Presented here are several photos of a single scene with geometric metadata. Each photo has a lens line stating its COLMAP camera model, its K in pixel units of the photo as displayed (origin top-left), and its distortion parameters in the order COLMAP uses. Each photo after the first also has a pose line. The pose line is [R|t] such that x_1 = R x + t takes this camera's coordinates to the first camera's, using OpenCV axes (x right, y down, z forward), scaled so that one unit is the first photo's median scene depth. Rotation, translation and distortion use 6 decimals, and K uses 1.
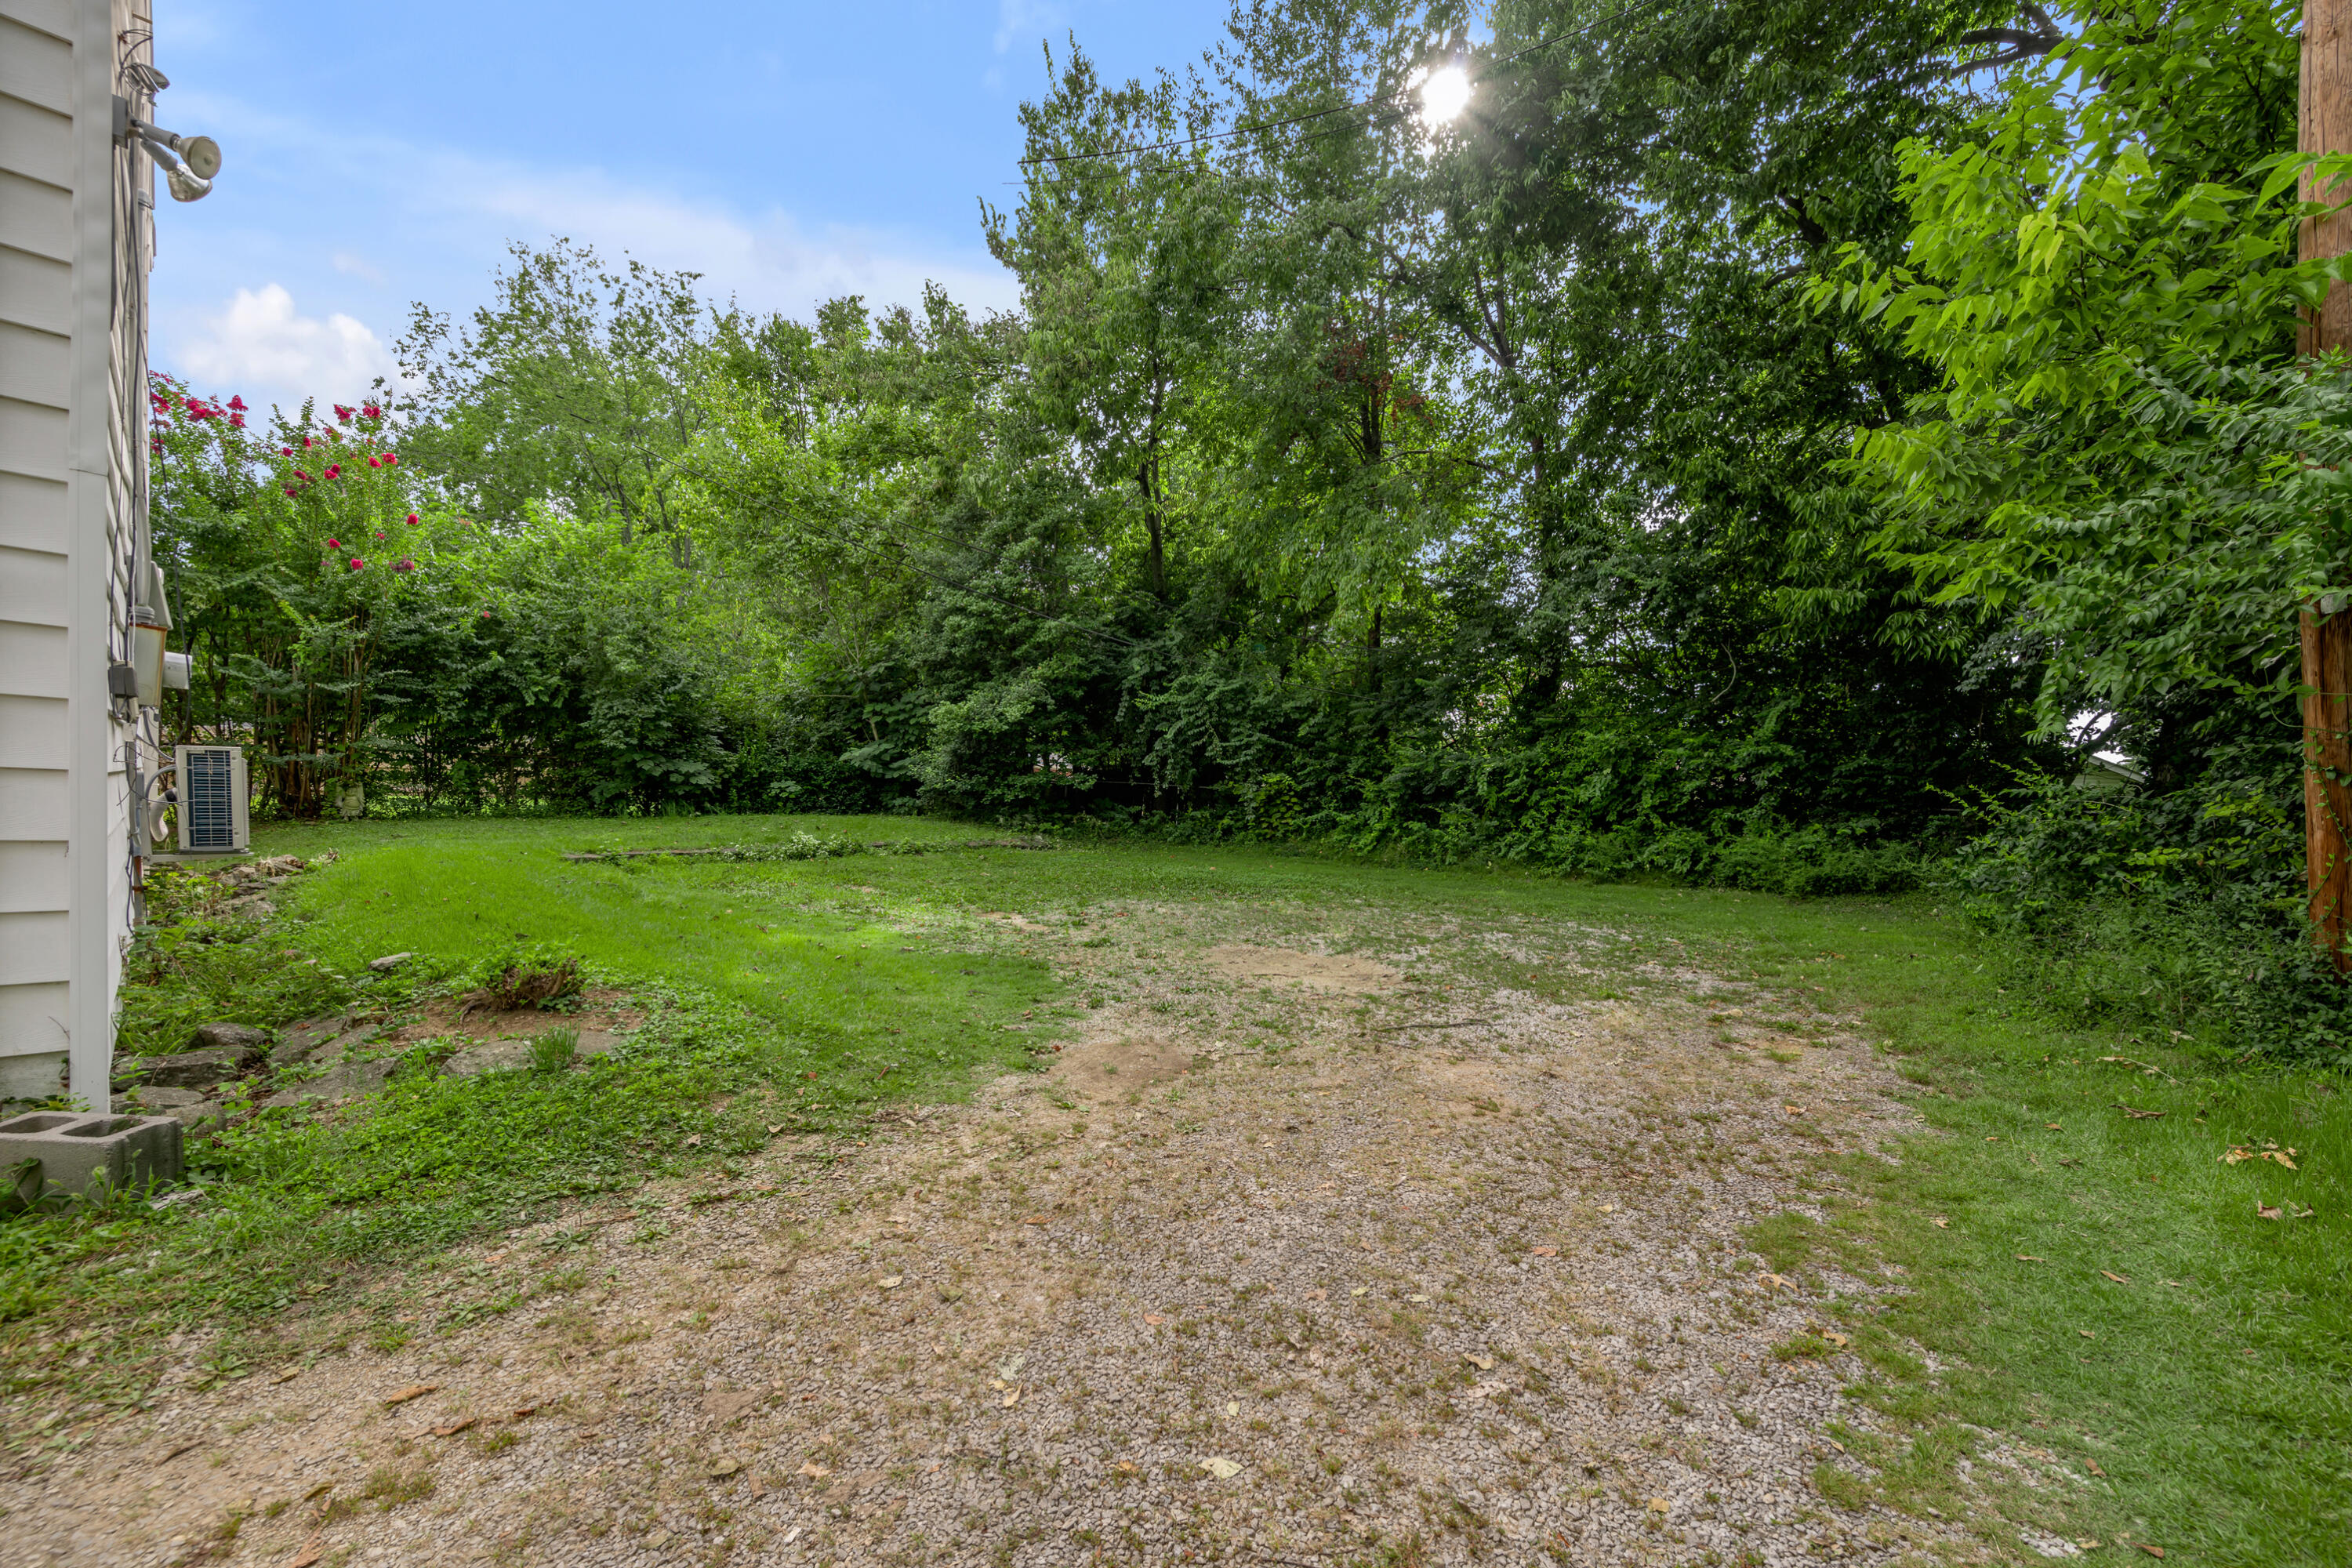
lens RADIAL K [[941.4, 0, 1199.1], [0, 941.4, 841.7], [0, 0, 1]] dist [-0.004440, -0.000688]
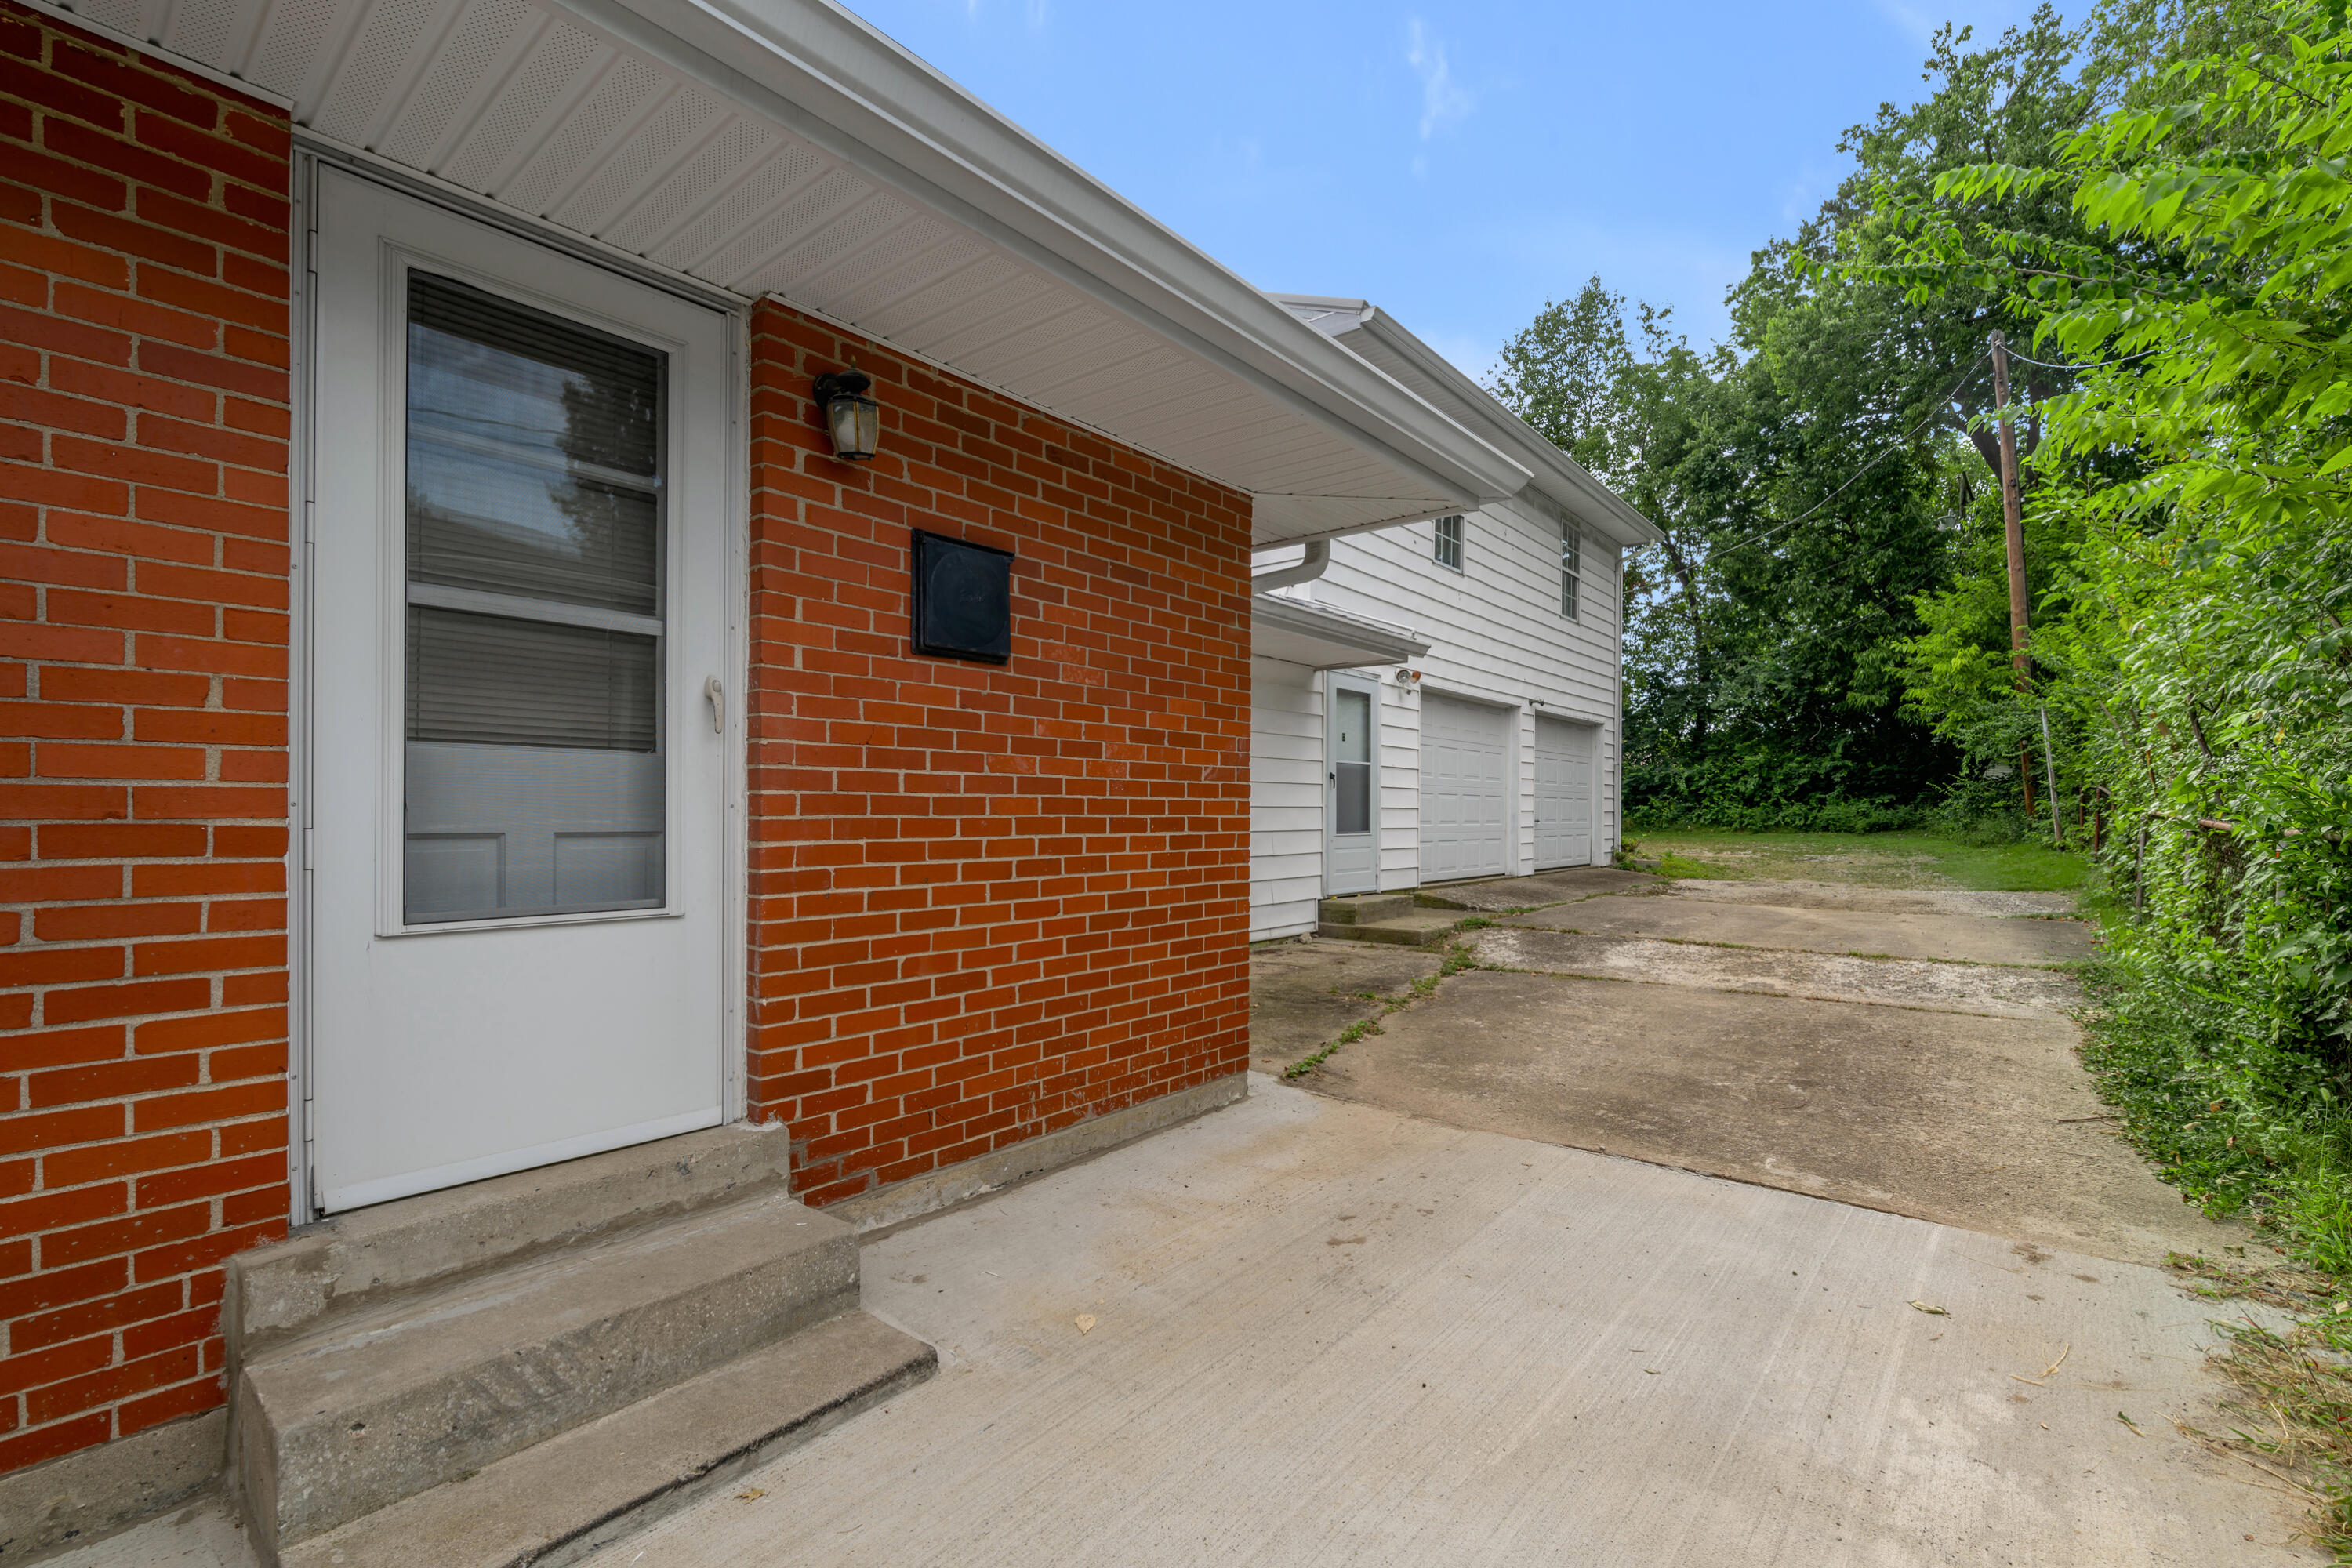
lens RADIAL K [[1030.6, 0, 1183.5], [0, 1030.6, 803.3], [0, 0, 1]] dist [-0.003231, -0.000078]
pose [[0.996593, -0.035129, 0.074619, -0.950996], [0.038089, 0.998527, -0.038628, 0.020568], [-0.073152, 0.041339, 0.996464, -1.080516]]
